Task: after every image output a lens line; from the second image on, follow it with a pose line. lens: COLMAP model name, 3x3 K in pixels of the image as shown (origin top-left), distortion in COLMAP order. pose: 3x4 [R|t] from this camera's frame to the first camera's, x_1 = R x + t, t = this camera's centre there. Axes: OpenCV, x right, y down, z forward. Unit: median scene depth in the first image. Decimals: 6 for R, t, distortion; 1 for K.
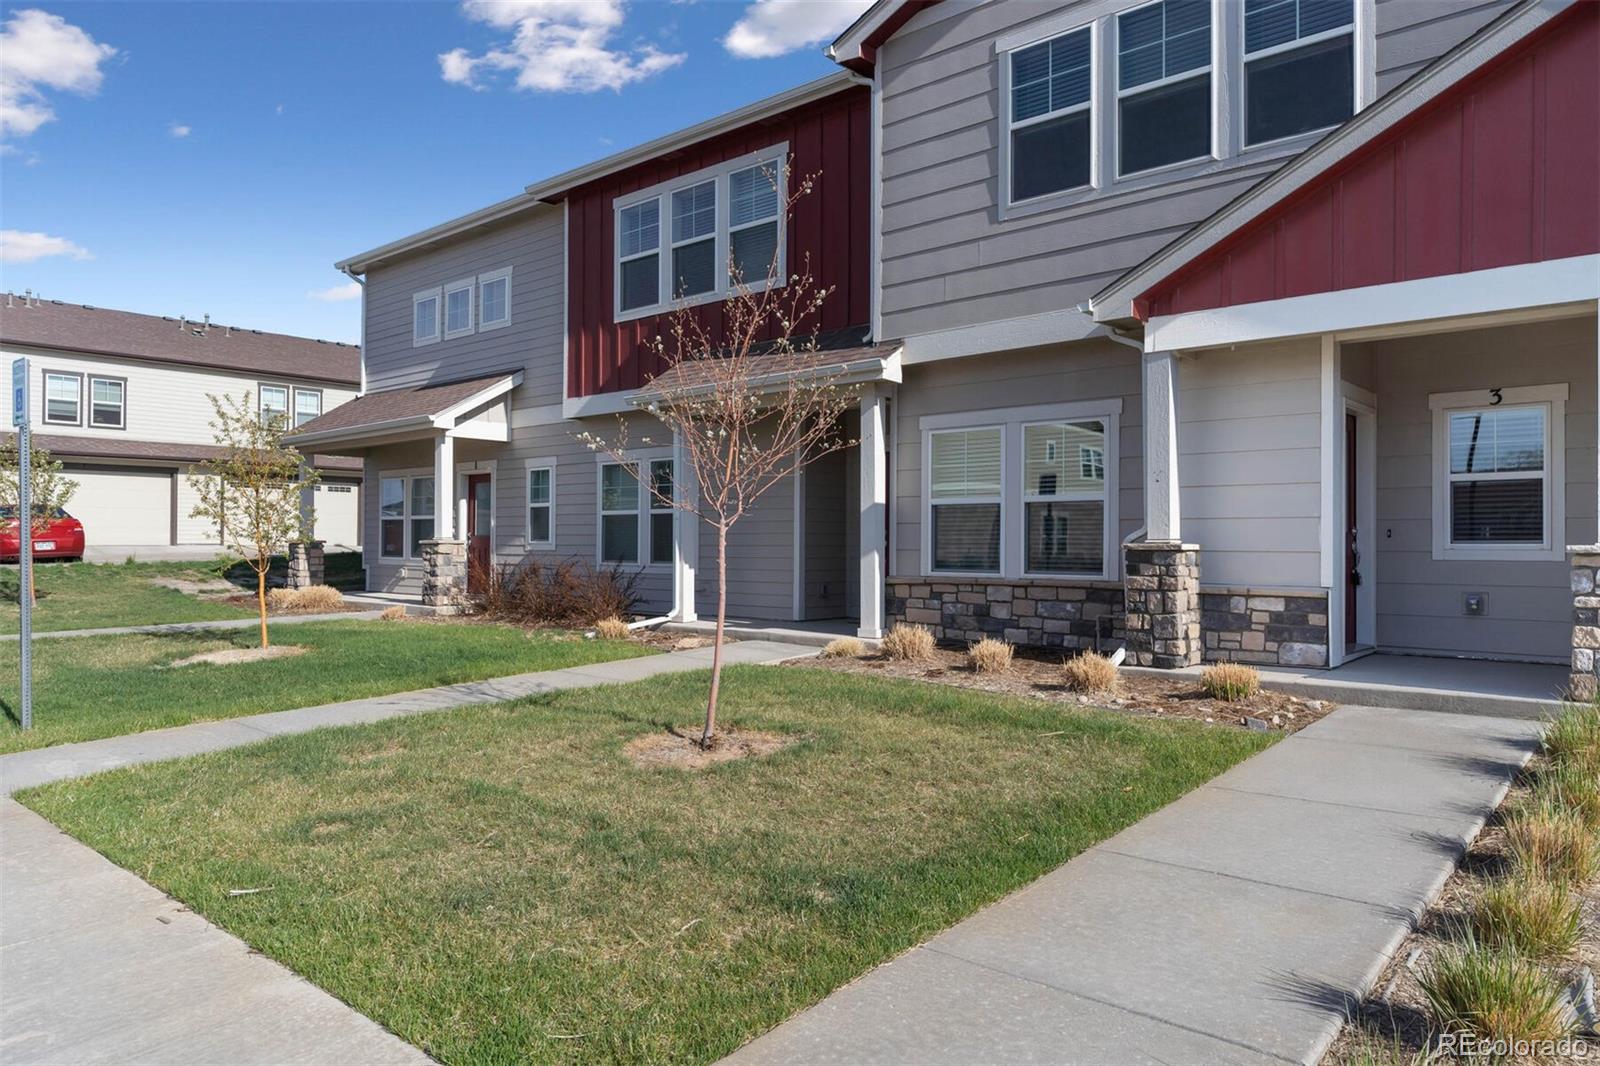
lens RADIAL K [[1058.5, 0, 800.0], [0, 1058.5, 533.0], [0, 0, 1]] dist [0.003967, 0.000738]
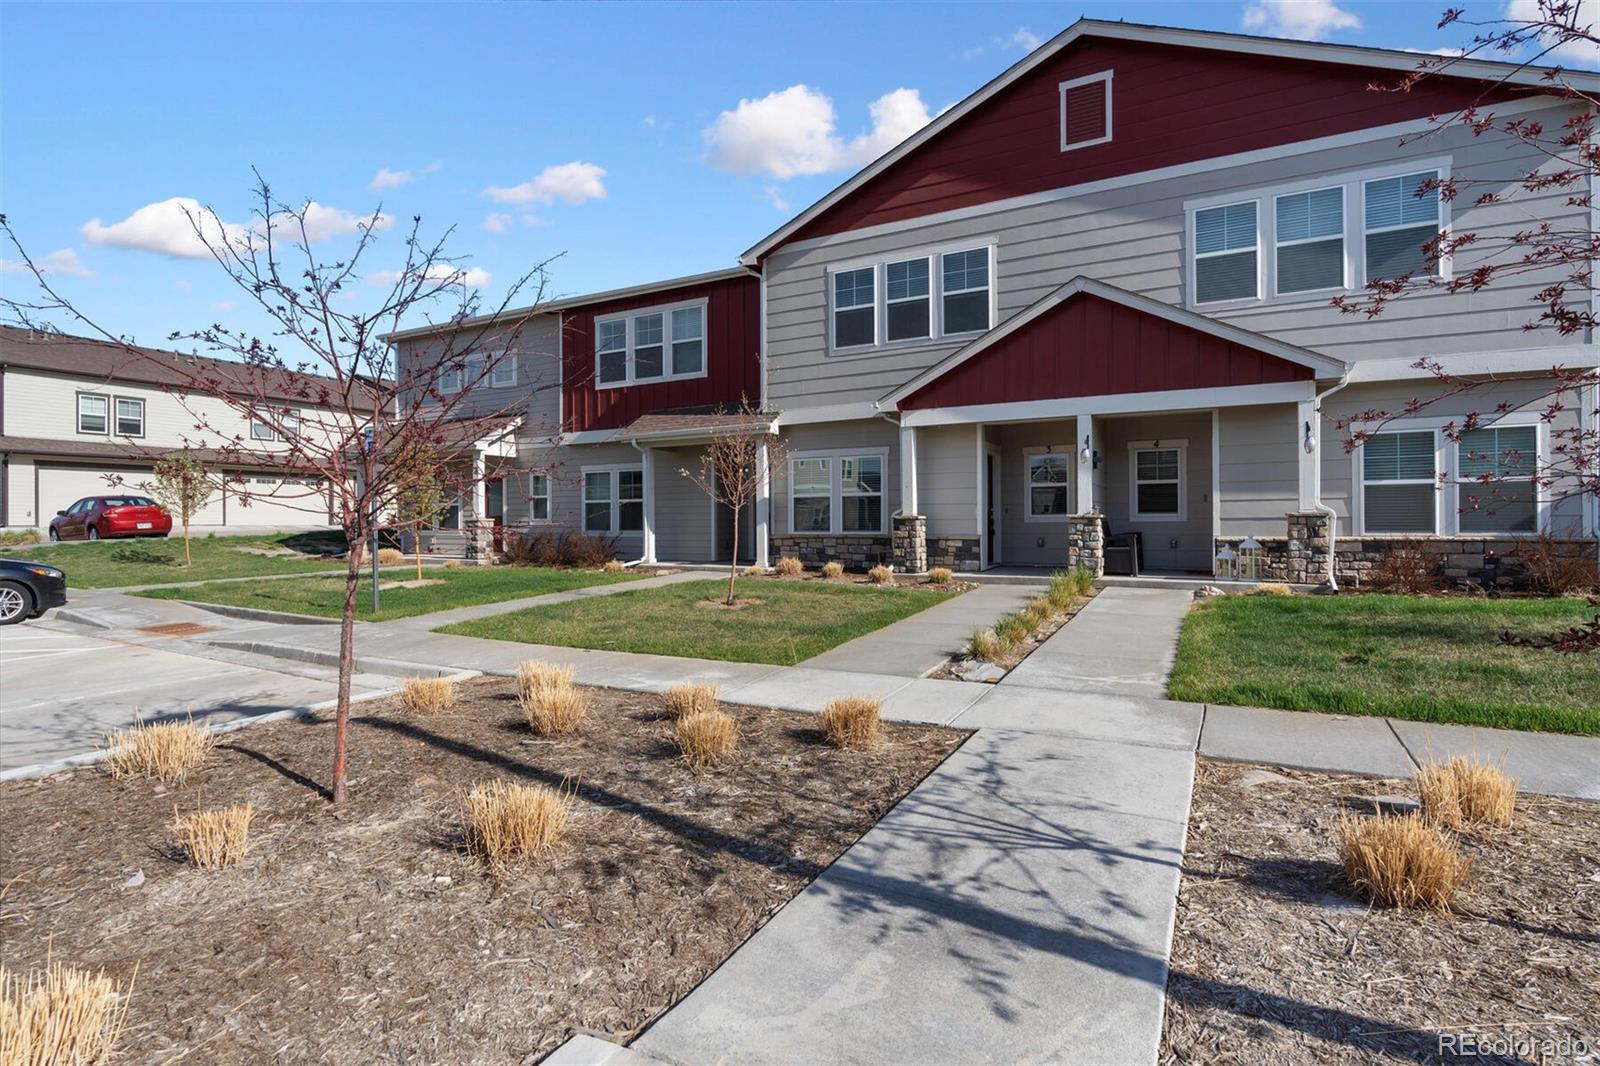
lens RADIAL K [[773.3, 0, 810.0], [0, 773.3, 523.1], [0, 0, 1]] dist [0.001107, 0.000383]
pose [[0.972990, -0.010455, 0.230612, -0.173493], [0.007367, 0.999871, 0.014251, 0.000323], [-0.230731, -0.012167, 0.972941, -0.385952]]
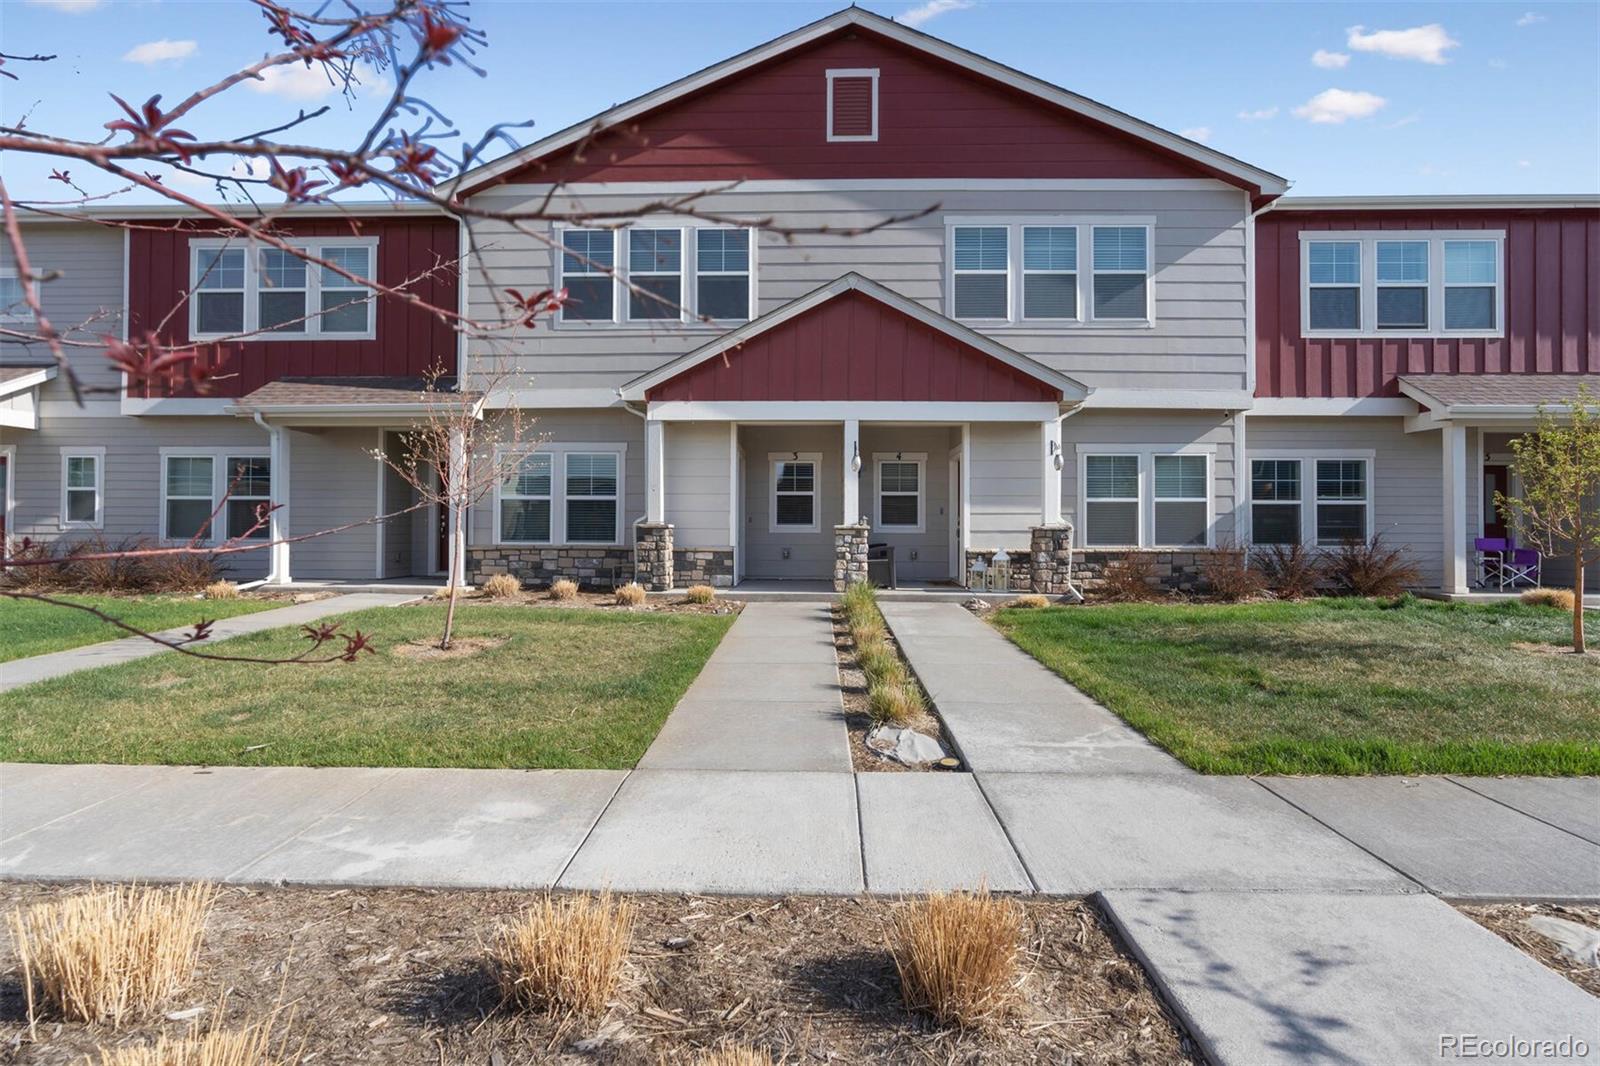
lens RADIAL K [[719.6, 0, 802.0], [0, 719.6, 525.7], [0, 0, 1]] dist [-0.004172, 0.000506]
pose [[0.772708, 0.002909, 0.634755, -0.206609], [-0.008841, 0.999942, 0.006180, 0.001800], [-0.634700, -0.010388, 0.772689, -0.107633]]
